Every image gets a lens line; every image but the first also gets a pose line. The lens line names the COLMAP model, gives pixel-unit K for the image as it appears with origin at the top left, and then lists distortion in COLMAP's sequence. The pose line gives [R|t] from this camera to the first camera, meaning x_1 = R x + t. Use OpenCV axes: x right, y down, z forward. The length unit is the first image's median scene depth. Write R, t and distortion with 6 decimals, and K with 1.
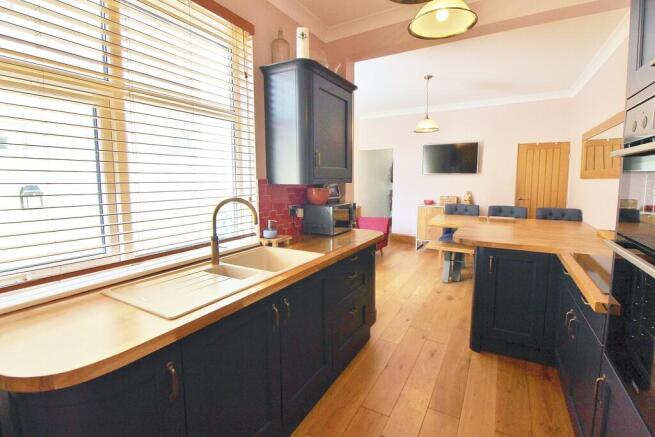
lens RADIAL K [[303.4, 0, 328.6], [0, 303.4, 212.6], [0, 0, 1]] dist [-0.010420, -0.004496]
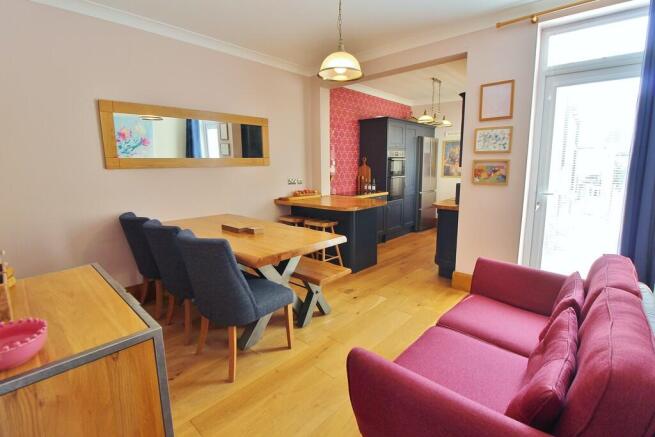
lens RADIAL K [[303.4, 0, 331.0], [0, 303.4, 212.3], [0, 0, 1]] dist [-0.010420, -0.004496]
pose [[-0.979331, -0.020893, 0.201183, 0.237717], [0.034669, 0.962591, 0.268730, -0.189975], [-0.199271, 0.270150, -0.941971, 1.597476]]
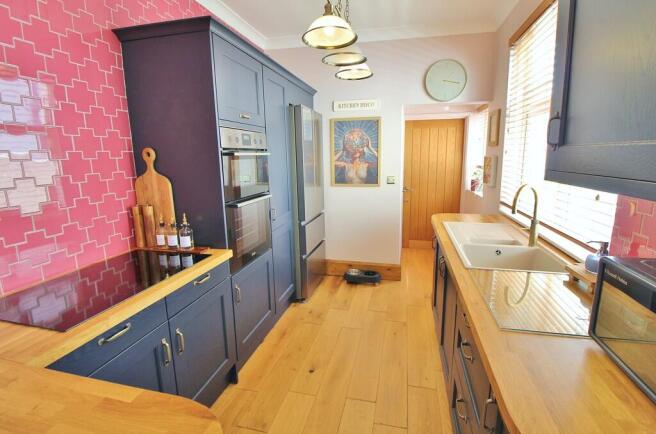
lens RADIAL K [[303.9, 0, 332.1], [0, 303.9, 207.8], [0, 0, 1]] dist [-0.010420, -0.004496]
pose [[-0.956329, 0.067955, -0.284283, 0.242755], [-0.014217, 0.960634, 0.277454, -0.100067], [0.291947, 0.269379, -0.917716, 0.727362]]
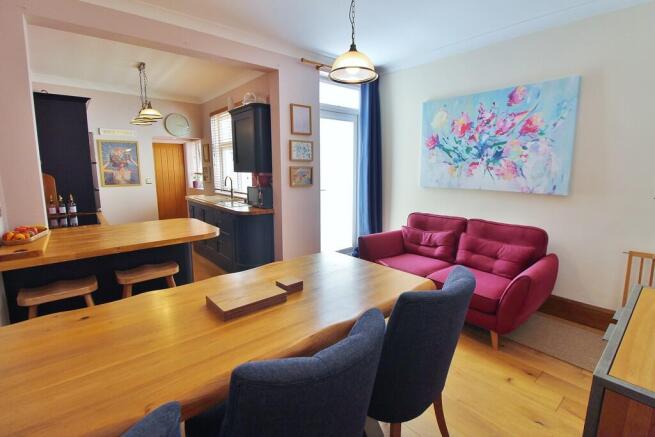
lens RADIAL K [[303.4, 0, 332.1], [0, 303.4, 213.0], [0, 0, 1]] dist [-0.010420, -0.004496]
pose [[-0.325471, 0.144602, -0.934430, 0.855196], [-0.109721, 0.975786, 0.189219, -0.148078], [0.939164, 0.164112, -0.301724, 1.174819]]
